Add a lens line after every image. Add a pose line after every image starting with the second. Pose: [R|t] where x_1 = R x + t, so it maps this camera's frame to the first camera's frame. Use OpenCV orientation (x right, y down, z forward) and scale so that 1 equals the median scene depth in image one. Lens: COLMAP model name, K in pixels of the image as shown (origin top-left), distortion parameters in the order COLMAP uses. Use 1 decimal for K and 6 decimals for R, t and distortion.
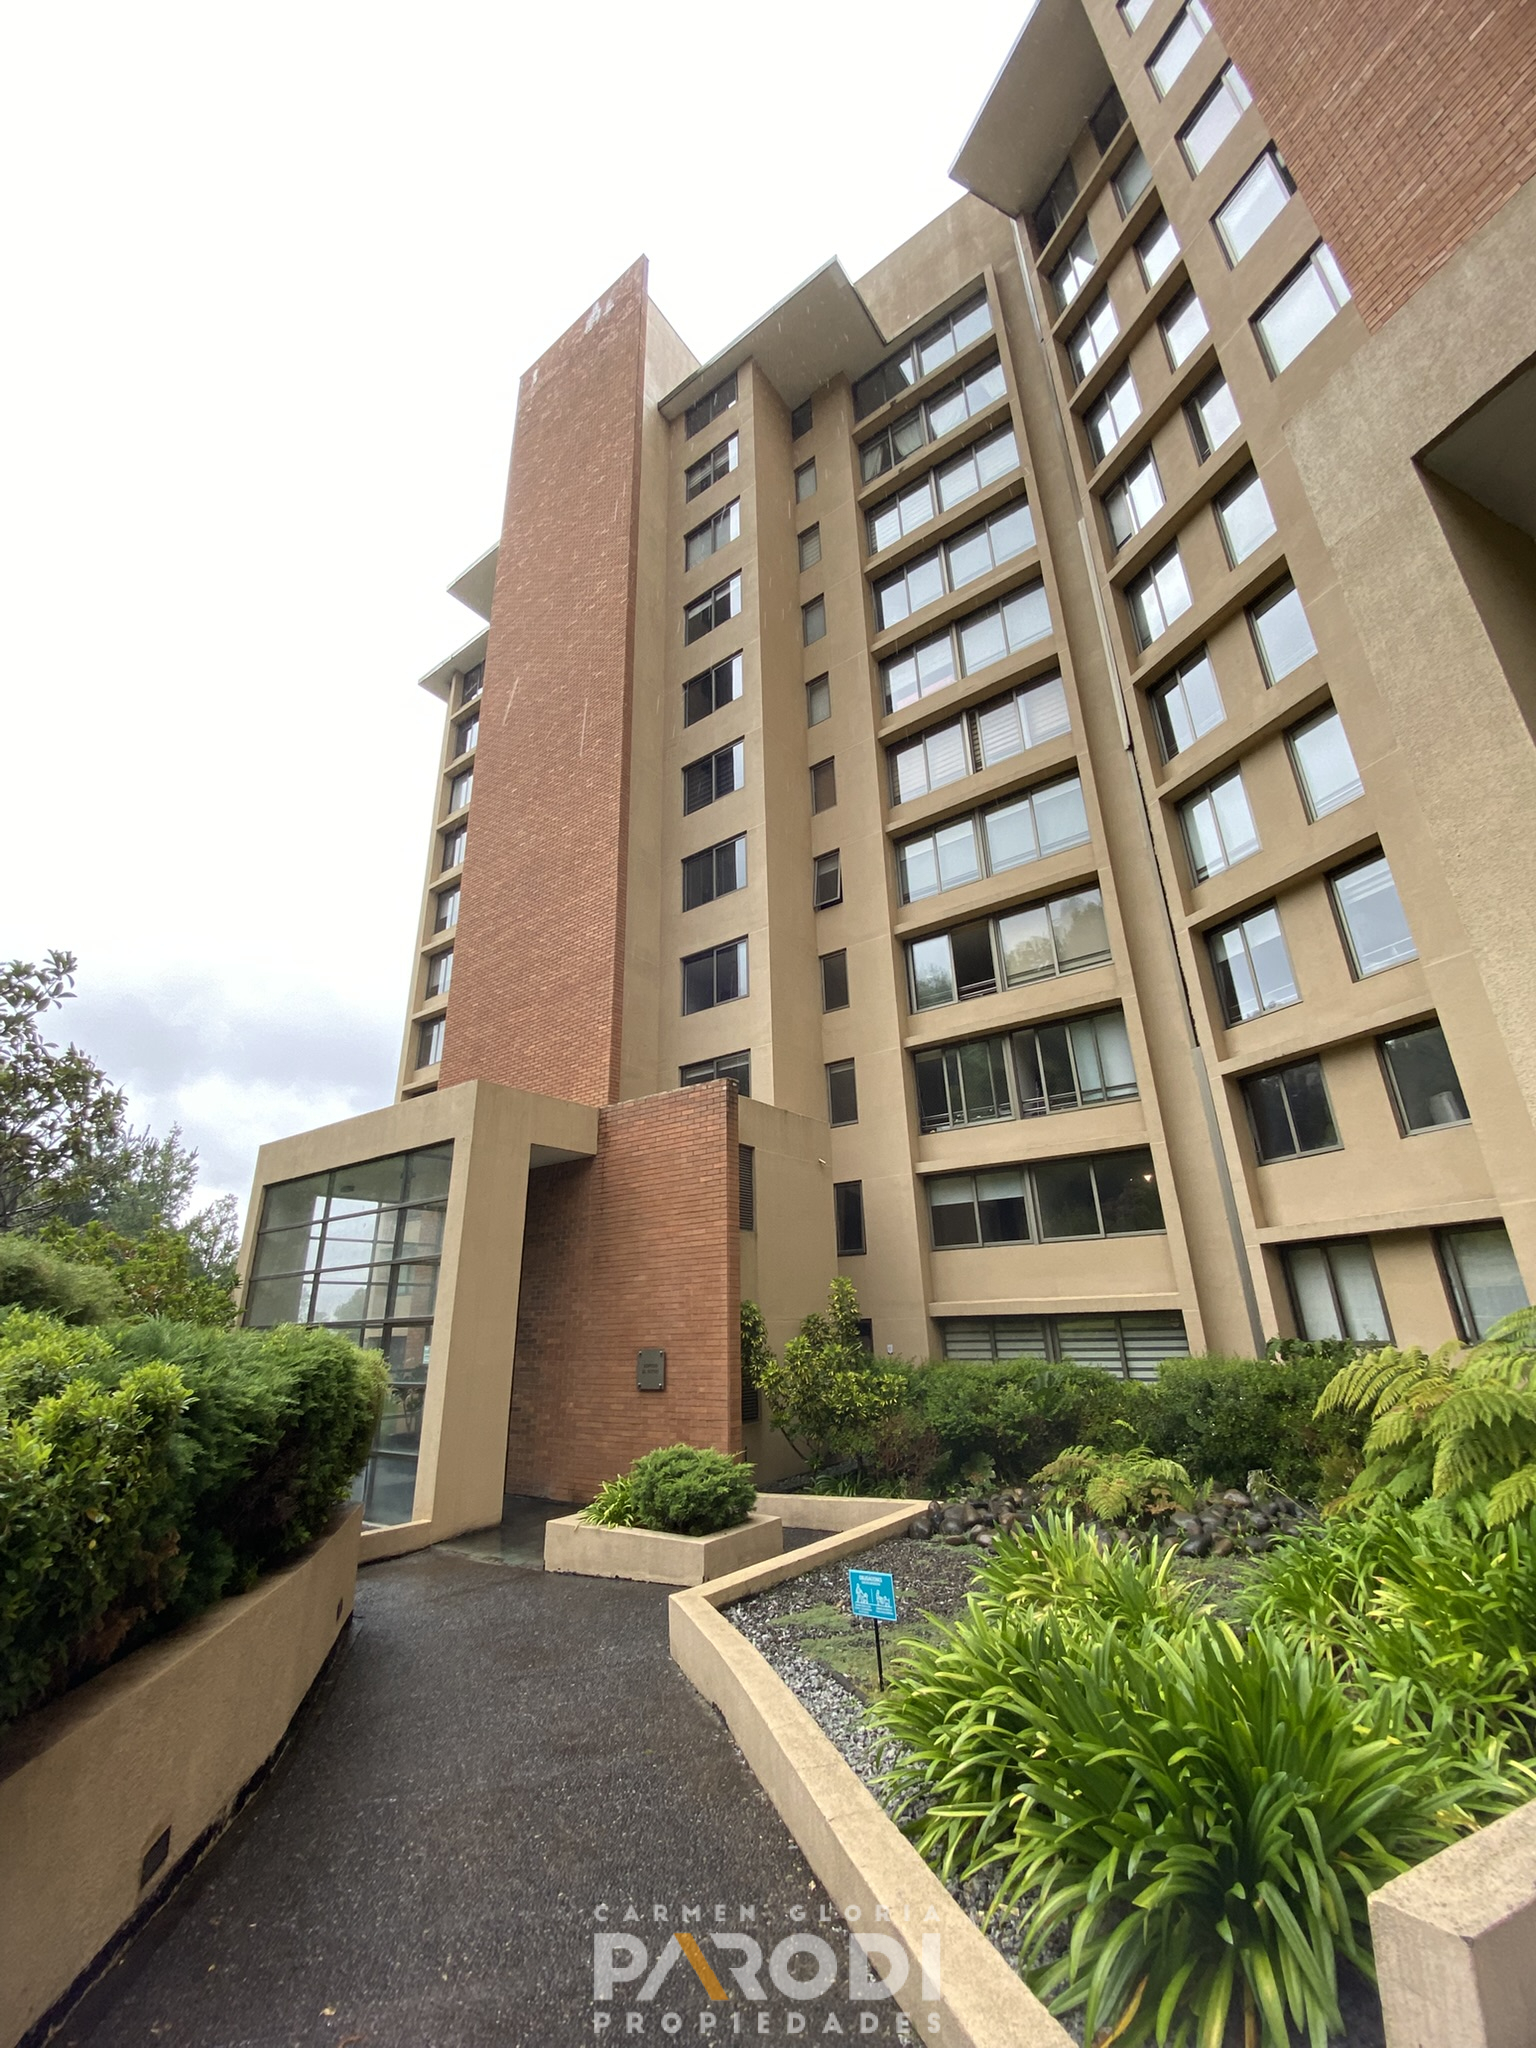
lens RADIAL K [[830.5, 0, 767.2], [0, 830.5, 1021.7], [0, 0, 1]] dist [0.029819, -0.027244]
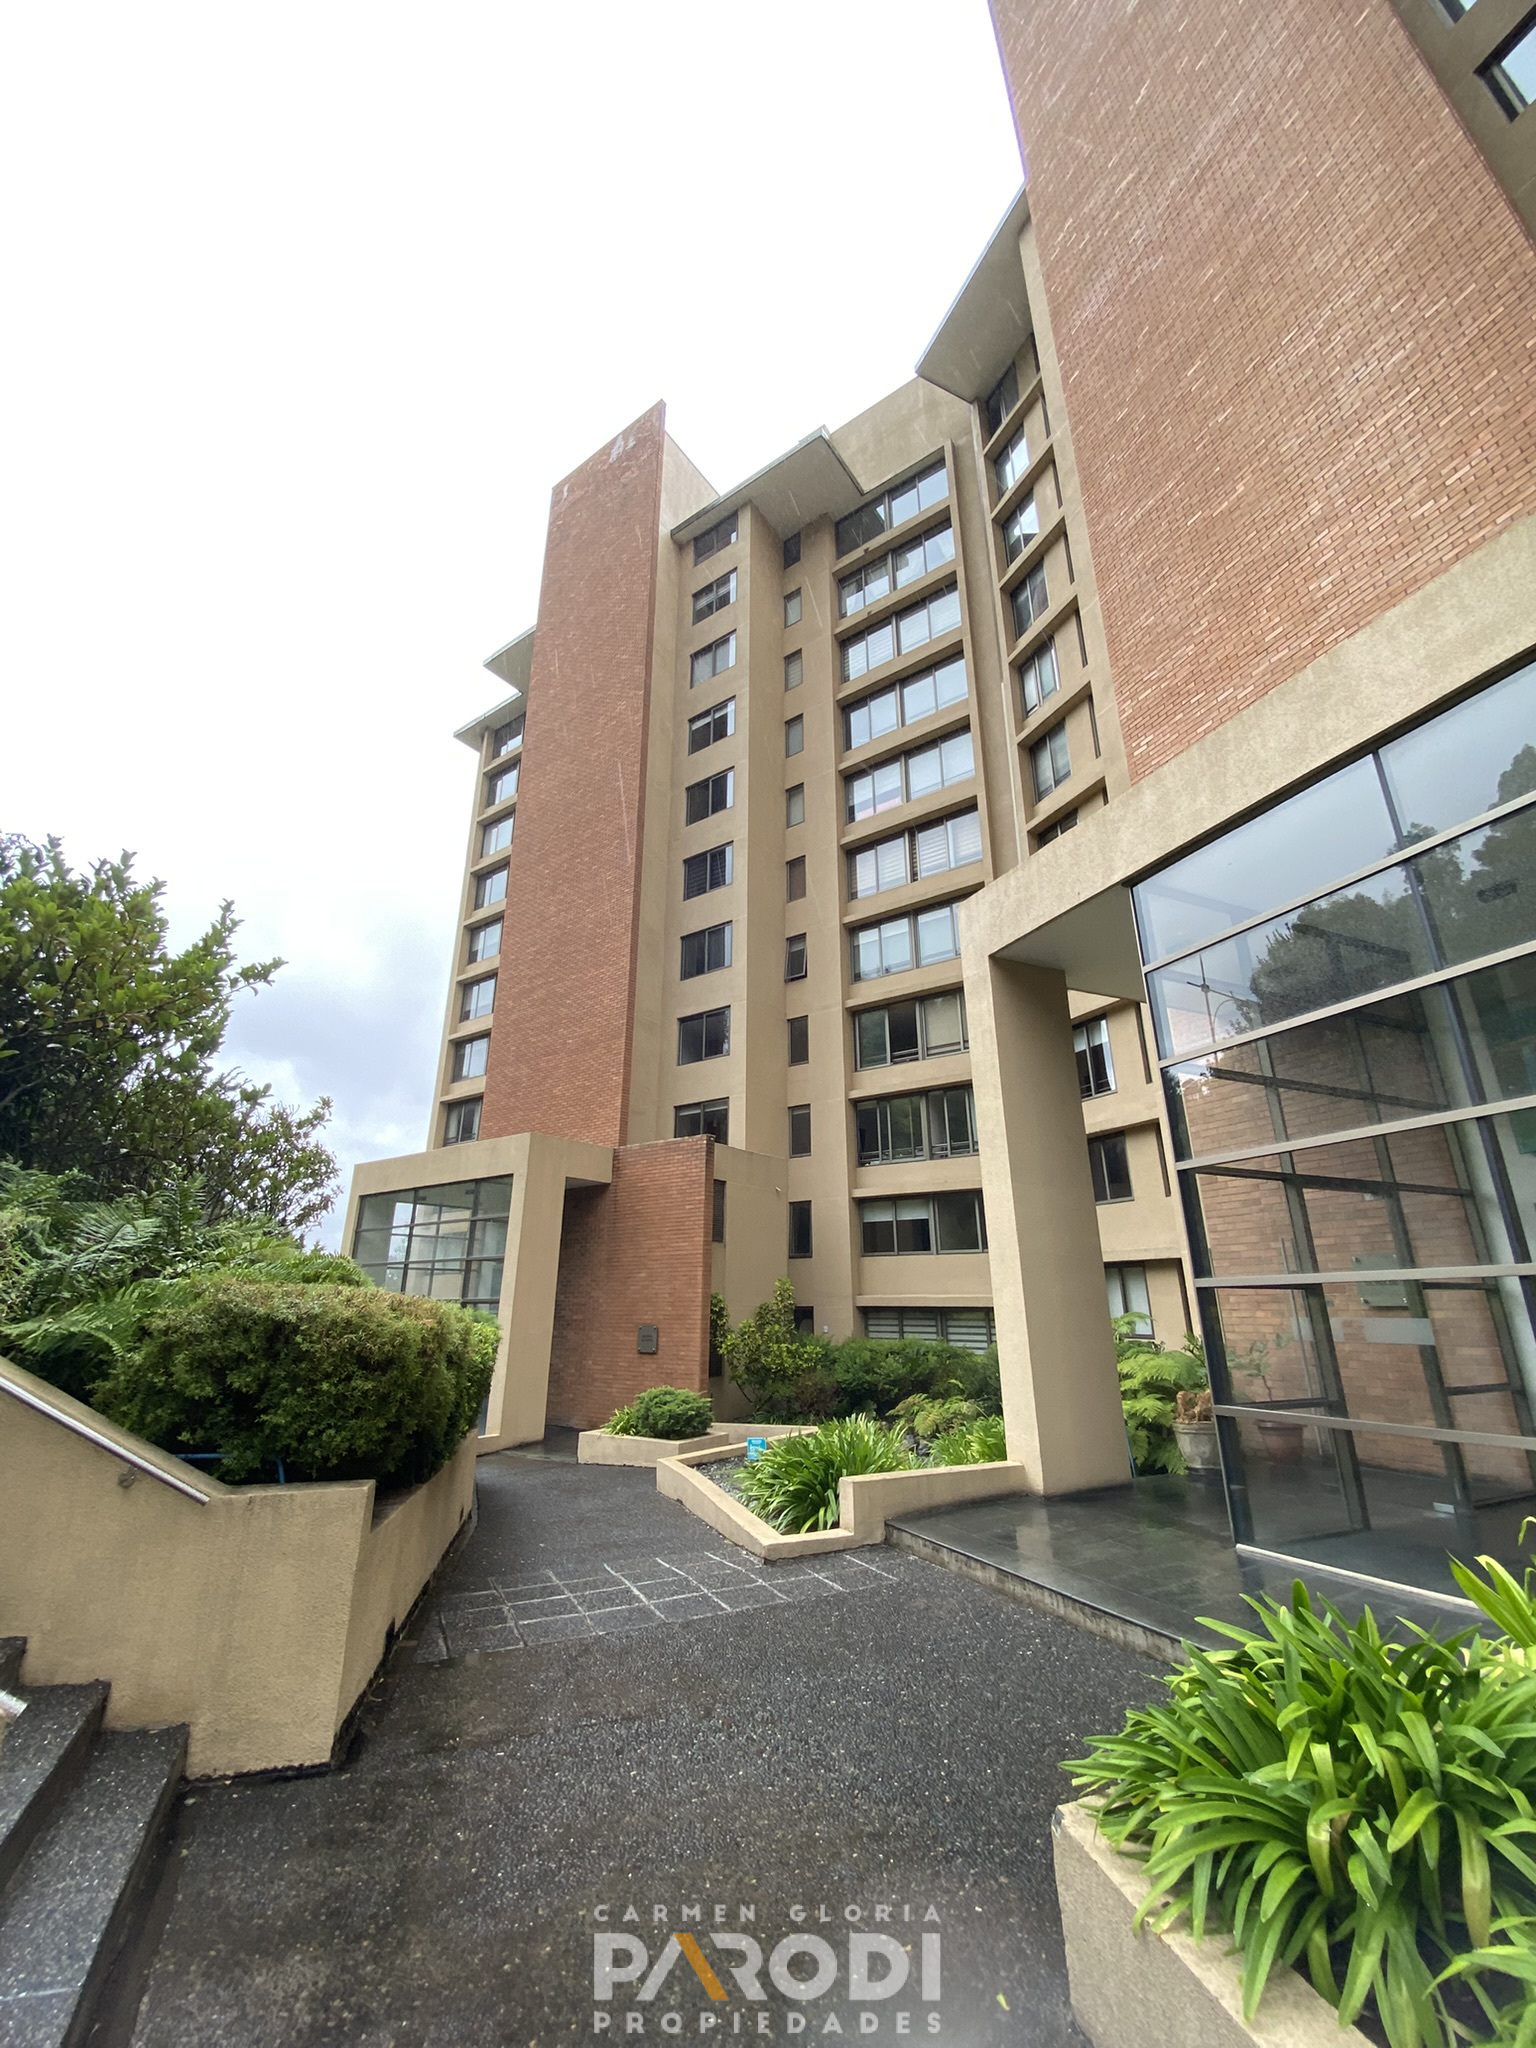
lens RADIAL K [[825.2, 0, 768.0], [0, 825.2, 1021.7], [0, 0, 1]] dist [0.046615, -0.033233]
pose [[0.999610, 0.027817, 0.002311, 0.032329], [-0.027860, 0.999384, 0.021361, -0.108128], [-0.001715, -0.021417, 0.999769, -0.273786]]
